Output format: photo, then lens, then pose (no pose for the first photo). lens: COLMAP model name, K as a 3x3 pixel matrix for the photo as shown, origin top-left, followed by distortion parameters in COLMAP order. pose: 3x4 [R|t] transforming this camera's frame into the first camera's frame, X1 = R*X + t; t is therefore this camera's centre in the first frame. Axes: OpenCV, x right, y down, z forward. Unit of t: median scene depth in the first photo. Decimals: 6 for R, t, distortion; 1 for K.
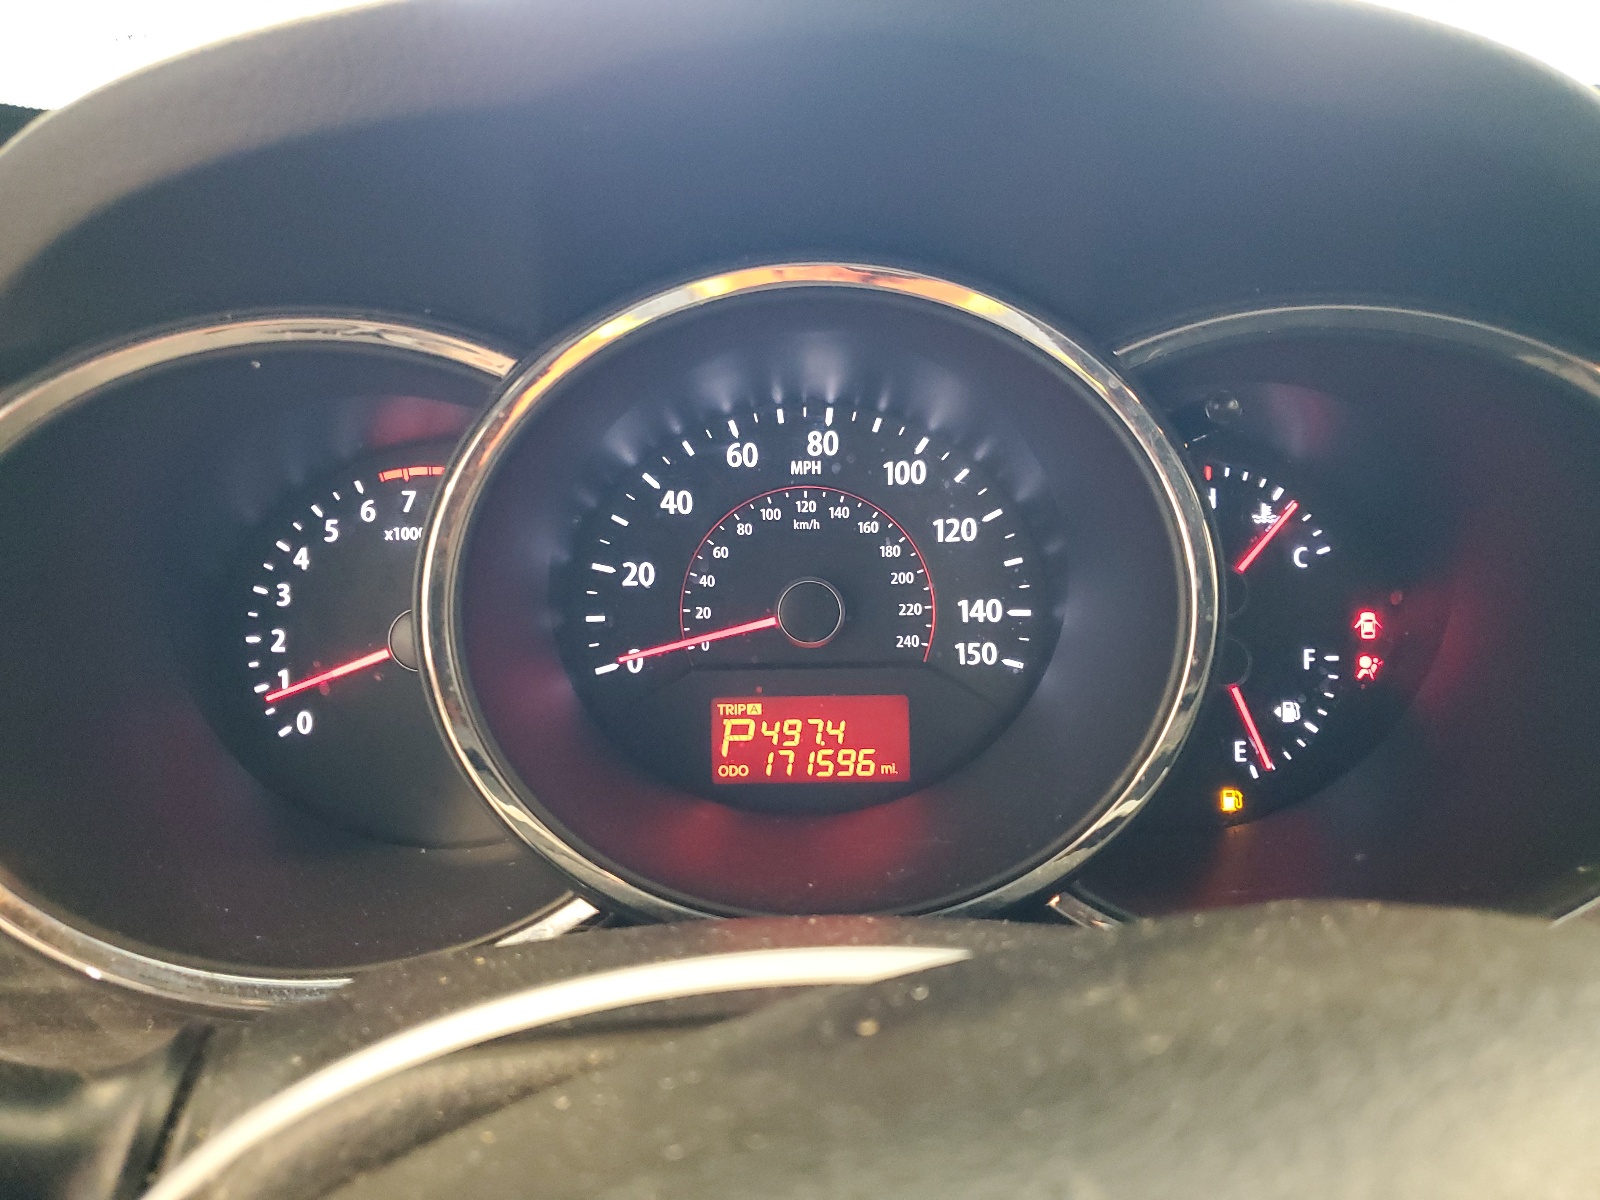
lens RADIAL K [[1213.4, 0, 800.6], [0, 1213.4, 600.5], [0, 0, 1]] dist [0.001124, -0.000383]
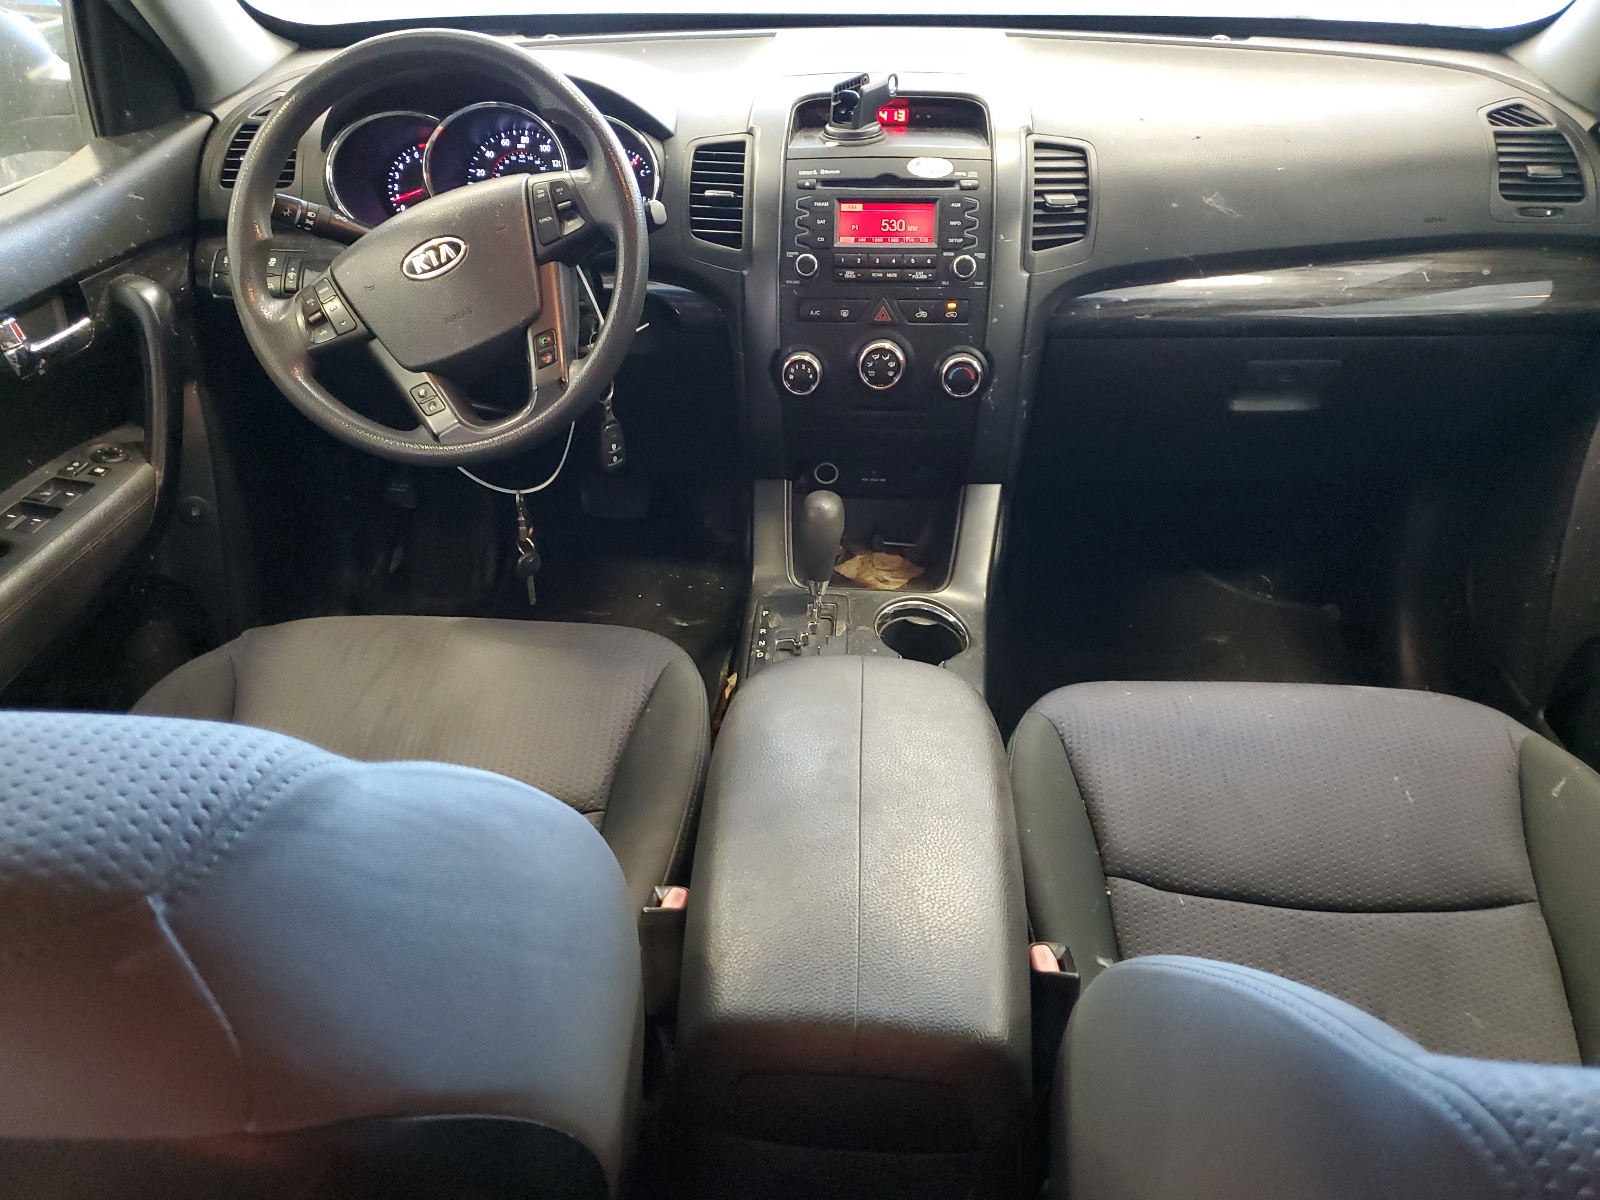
lens RADIAL K [[1213.4, 0, 799.6], [0, 1213.4, 600.0], [0, 0, 1]] dist [0.001124, -0.000383]
pose [[0.995960, 0.054706, -0.071216, 1.299099], [-0.038696, 0.977064, 0.209400, 0.485671], [0.081038, -0.205799, 0.975233, -3.182457]]
